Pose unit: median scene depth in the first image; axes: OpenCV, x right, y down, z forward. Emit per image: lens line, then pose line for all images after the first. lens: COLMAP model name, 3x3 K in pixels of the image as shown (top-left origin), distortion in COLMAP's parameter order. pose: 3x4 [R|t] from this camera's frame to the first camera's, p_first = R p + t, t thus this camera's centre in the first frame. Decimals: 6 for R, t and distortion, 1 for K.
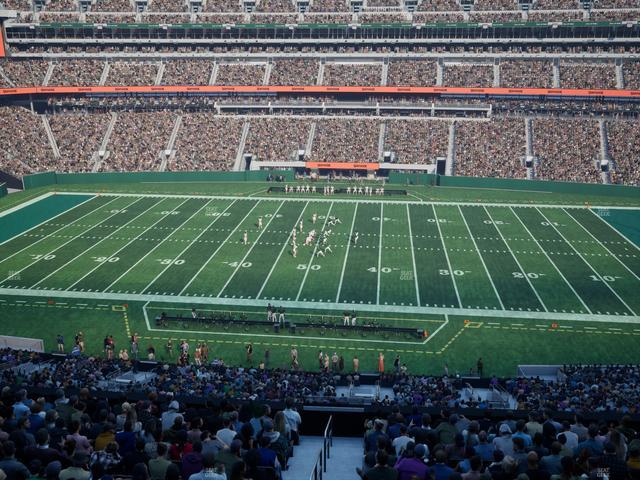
lens RADIAL K [[602.0, 0, 320.1], [0, 602.0, 239.0], [0, 0, 1]] dist [-0.000812, 0.000000]
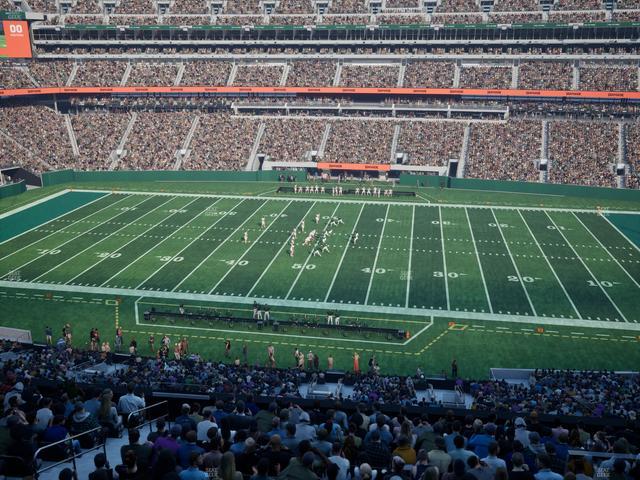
lens RADIAL K [[602.0, 0, 320.0], [0, 602.0, 239.1], [0, 0, 1]] dist [-0.000812, 0.000000]
pose [[0.998381, 0.016975, -0.054289, 0.032141], [-0.017075, 0.999853, -0.001375, 0.000888], [0.054258, 0.002300, 0.998524, -0.002801]]
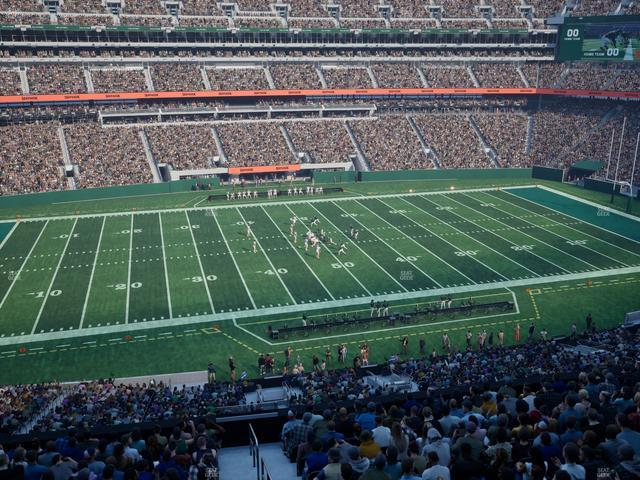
lens RADIAL K [[602.0, 0, 320.5], [0, 602.0, 239.1], [0, 0, 1]] dist [-0.000812, 0.000000]
pose [[0.926030, -0.111077, 0.360736, -0.216043], [0.113335, 0.993444, 0.014963, -0.008901], [-0.360033, 0.027028, 0.932548, 0.028523]]
